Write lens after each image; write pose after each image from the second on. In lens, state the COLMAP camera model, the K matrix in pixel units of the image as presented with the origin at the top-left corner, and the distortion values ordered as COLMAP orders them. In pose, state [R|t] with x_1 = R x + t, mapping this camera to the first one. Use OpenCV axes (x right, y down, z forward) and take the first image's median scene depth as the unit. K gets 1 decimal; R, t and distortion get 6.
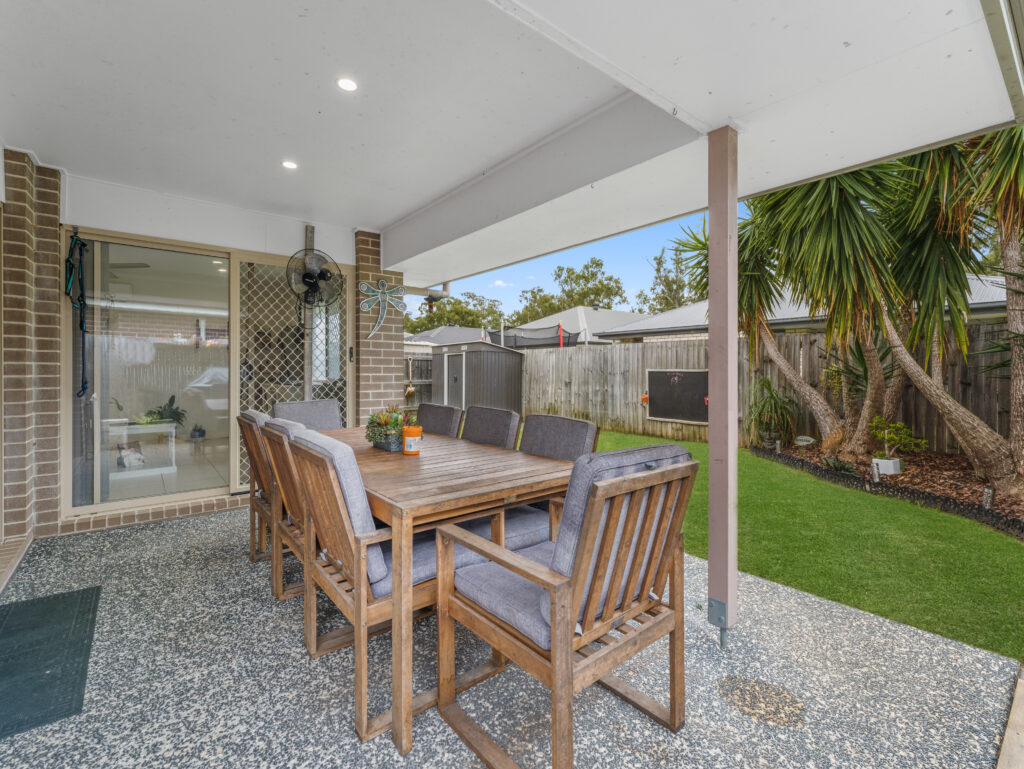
lens RADIAL K [[467.5, 0, 510.9], [0, 467.5, 365.6], [0, 0, 1]] dist [0.000051, 0.000275]
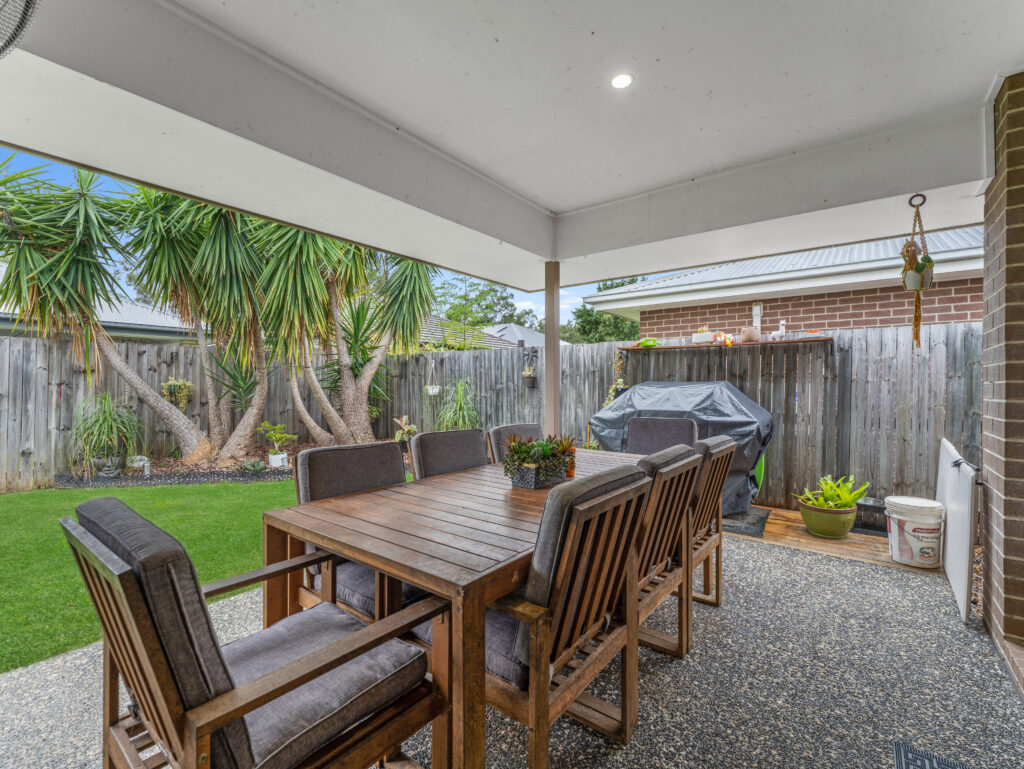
lens RADIAL K [[459.4, 0, 512.2], [0, 459.4, 380.1], [0, 0, 1]] dist [0.000821, -0.000137]
pose [[-0.236079, 0.006338, 0.971713, -0.352593], [-0.017645, 0.999786, -0.010808, 0.000258], [-0.971574, -0.019697, -0.235917, 0.425076]]
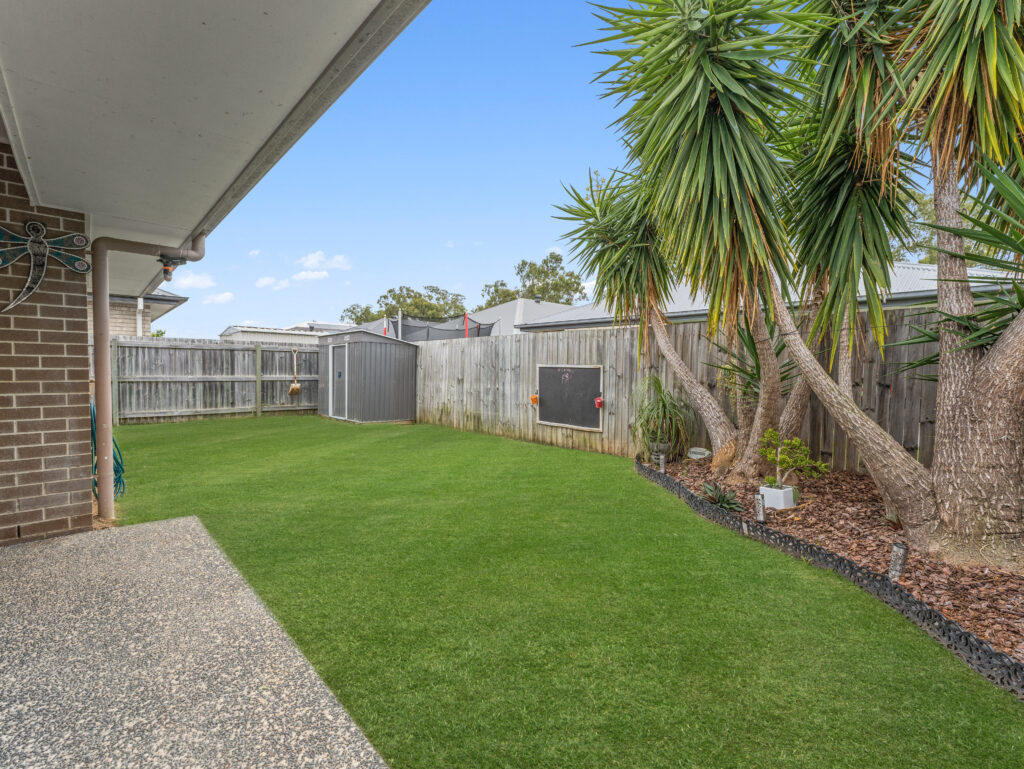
lens RADIAL K [[459.4, 0, 512.2], [0, 459.4, 380.1], [0, 0, 1]] dist [0.000821, -0.000137]
pose [[0.997425, 0.005304, 0.071527, 0.206844], [-0.008337, 0.999076, 0.042172, 0.001569], [-0.071237, -0.042660, 0.996547, 0.193744]]
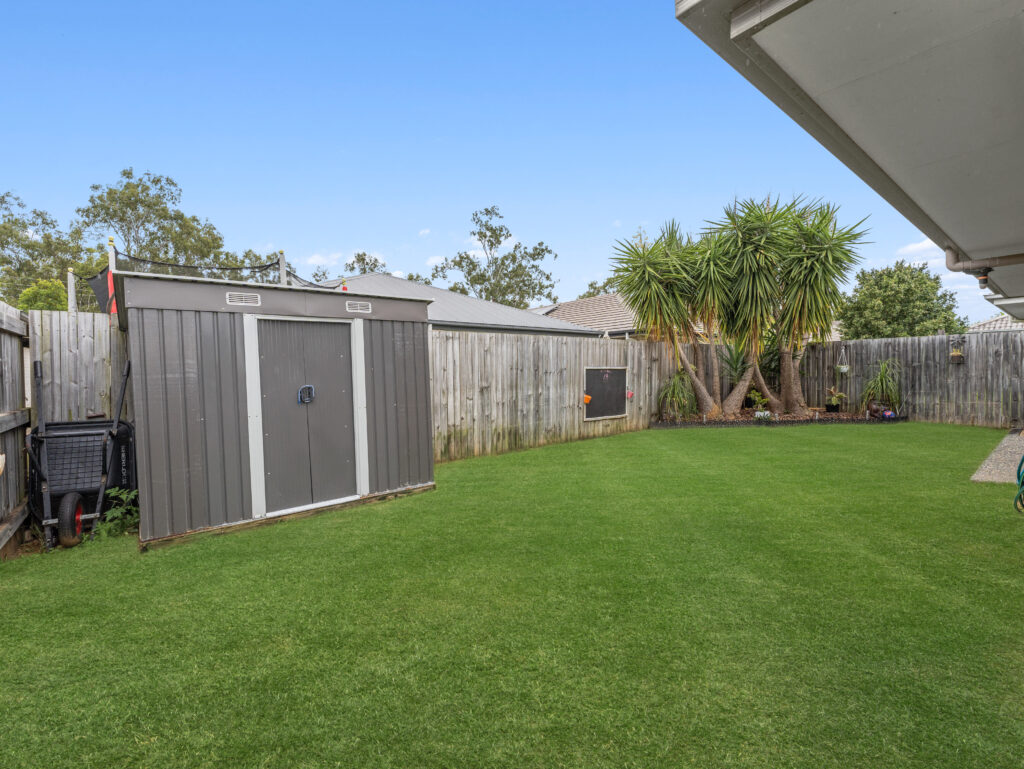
lens RADIAL K [[459.4, 0, 512.2], [0, 459.4, 380.1], [0, 0, 1]] dist [0.000821, -0.000137]
pose [[0.001020, -0.024195, 0.999707, -0.674495], [-0.000255, 0.999707, 0.024195, 0.013670], [-0.999999, -0.000280, 0.001014, 1.267737]]
